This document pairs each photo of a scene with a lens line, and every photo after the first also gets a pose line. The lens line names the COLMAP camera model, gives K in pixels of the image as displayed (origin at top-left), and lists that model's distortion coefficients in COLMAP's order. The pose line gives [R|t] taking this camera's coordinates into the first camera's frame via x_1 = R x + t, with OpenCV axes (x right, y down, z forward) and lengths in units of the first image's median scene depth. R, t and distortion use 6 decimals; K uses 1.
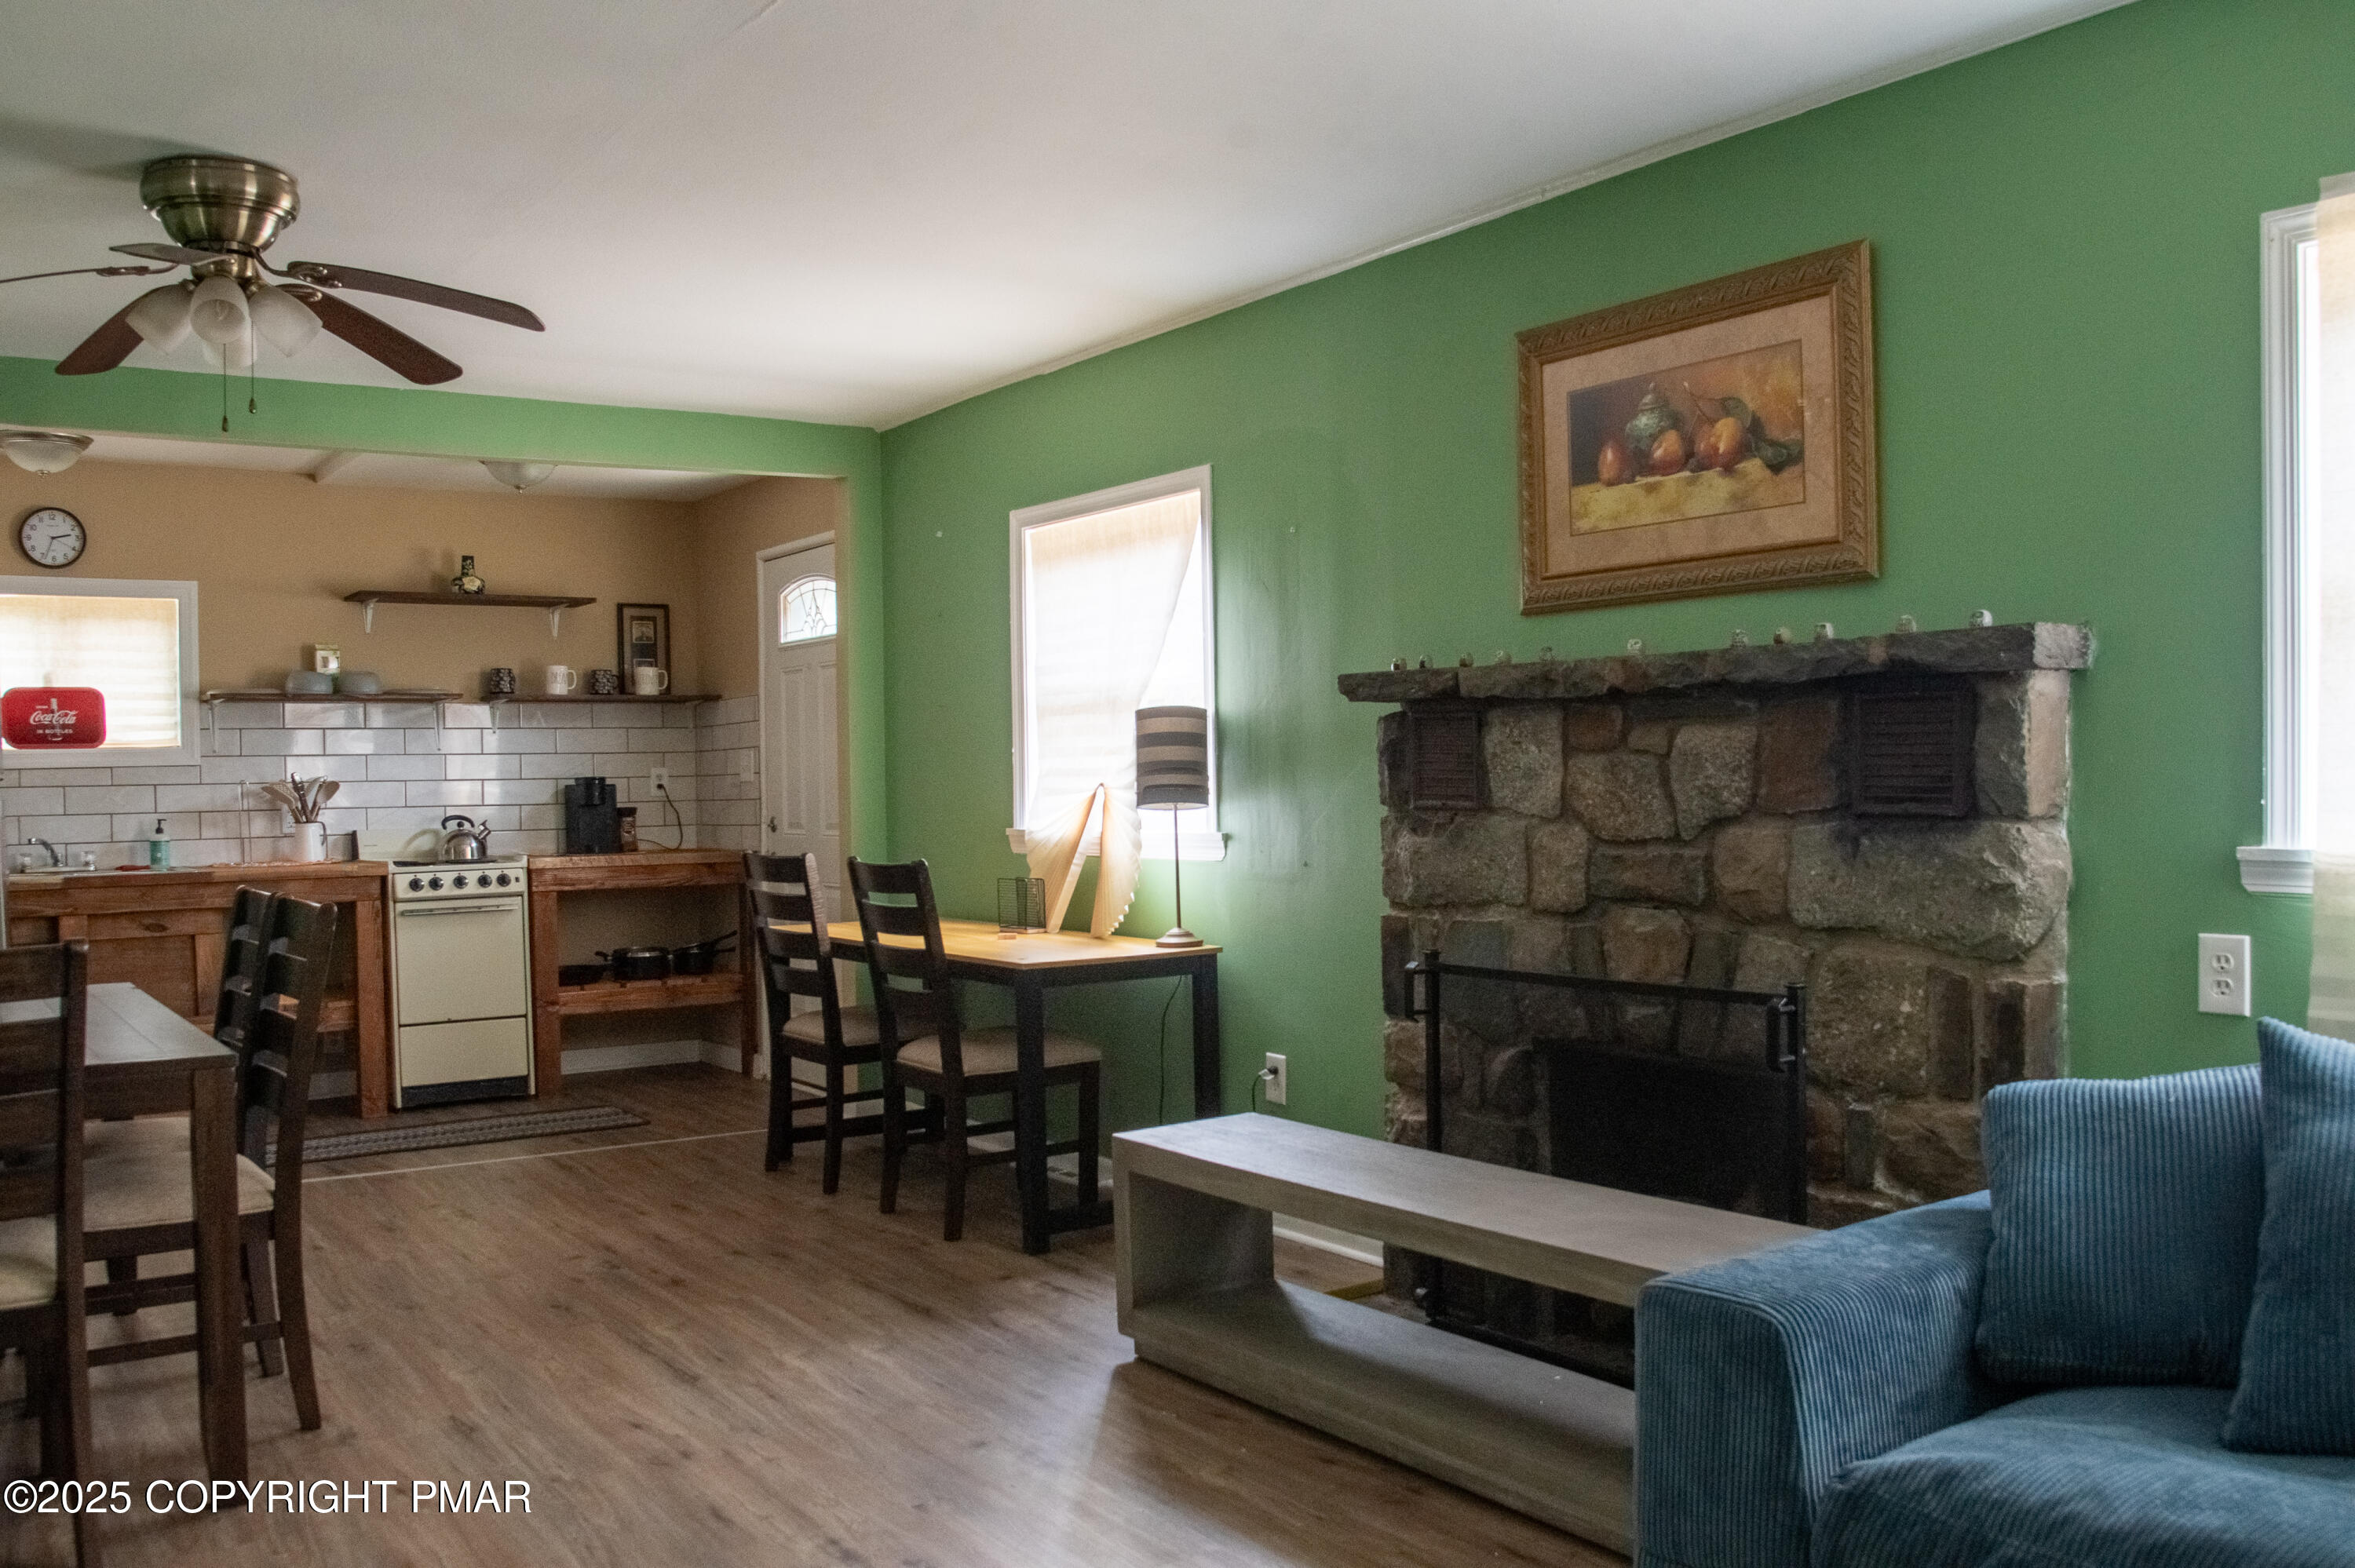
lens RADIAL K [[1941.7, 0, 1216.2], [0, 1941.7, 841.7], [0, 0, 1]] dist [-0.124288, 0.086774]
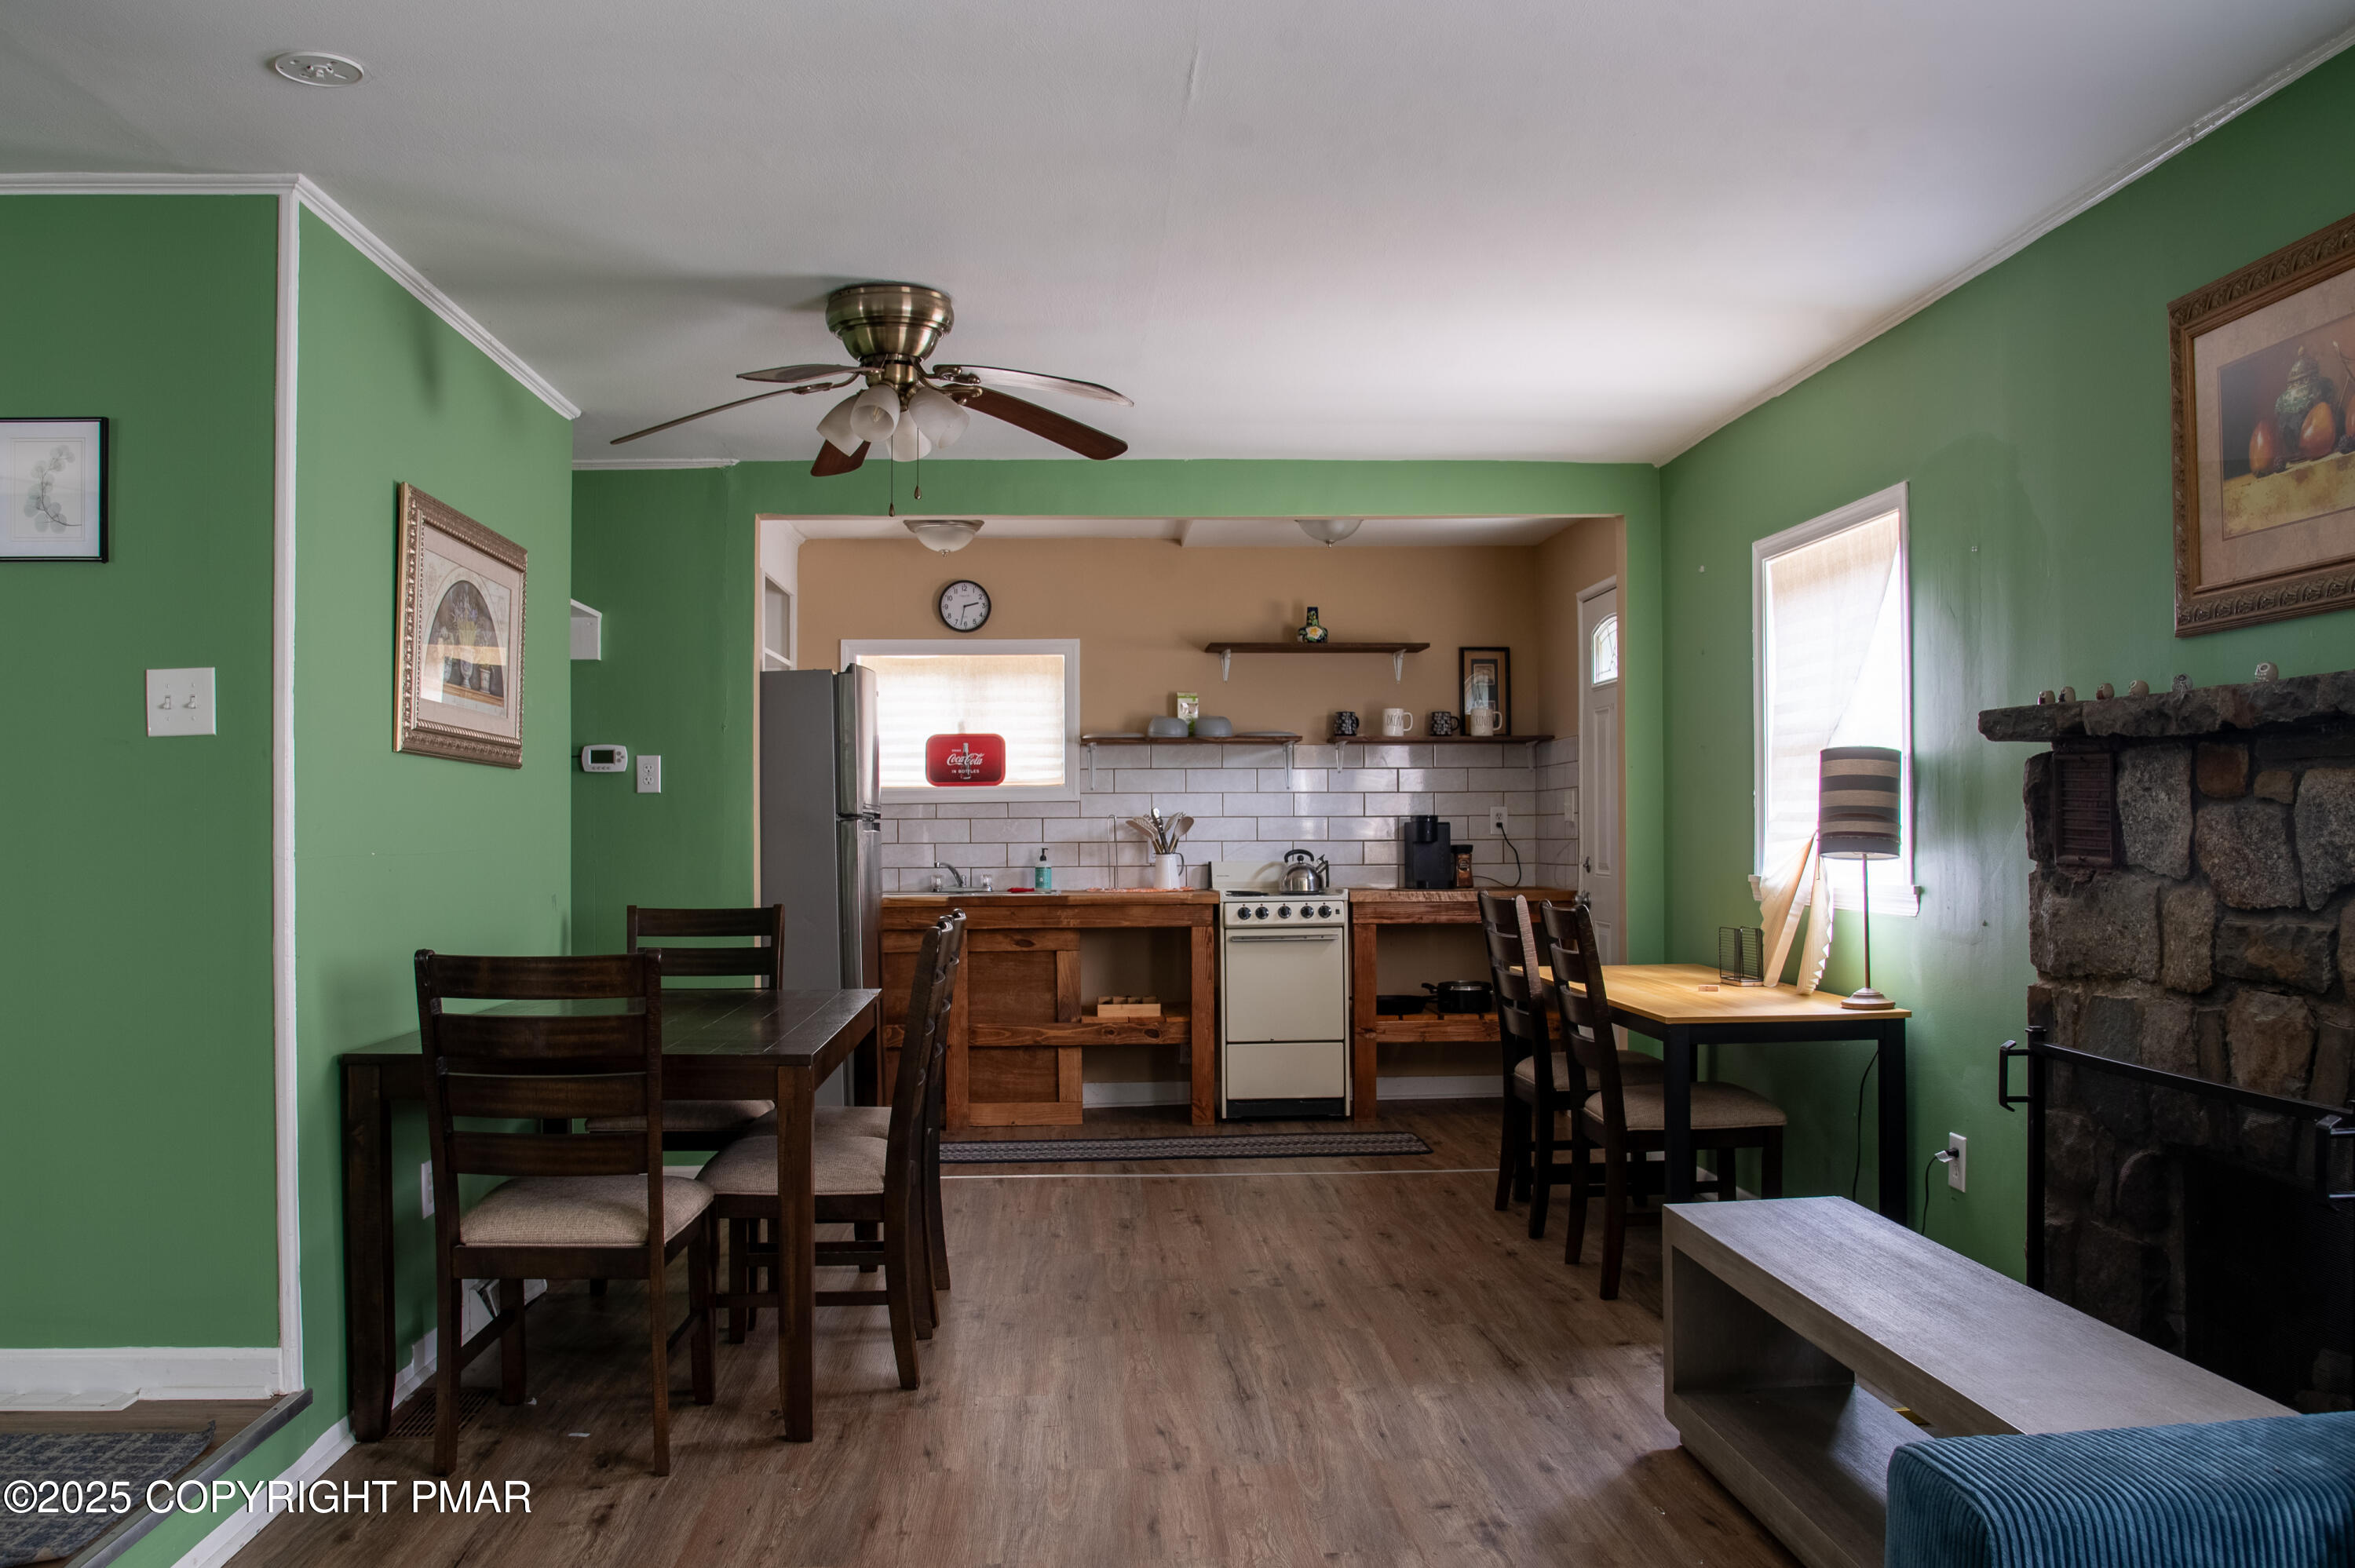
lens RADIAL K [[1941.7, 0, 1216.2], [0, 1941.7, 841.7], [0, 0, 1]] dist [-0.124288, 0.086774]
pose [[0.854629, 0.015321, -0.519014, 0.194292], [-0.024917, 0.999623, -0.011522, -0.006997], [0.518642, 0.022779, 0.854688, 0.068875]]
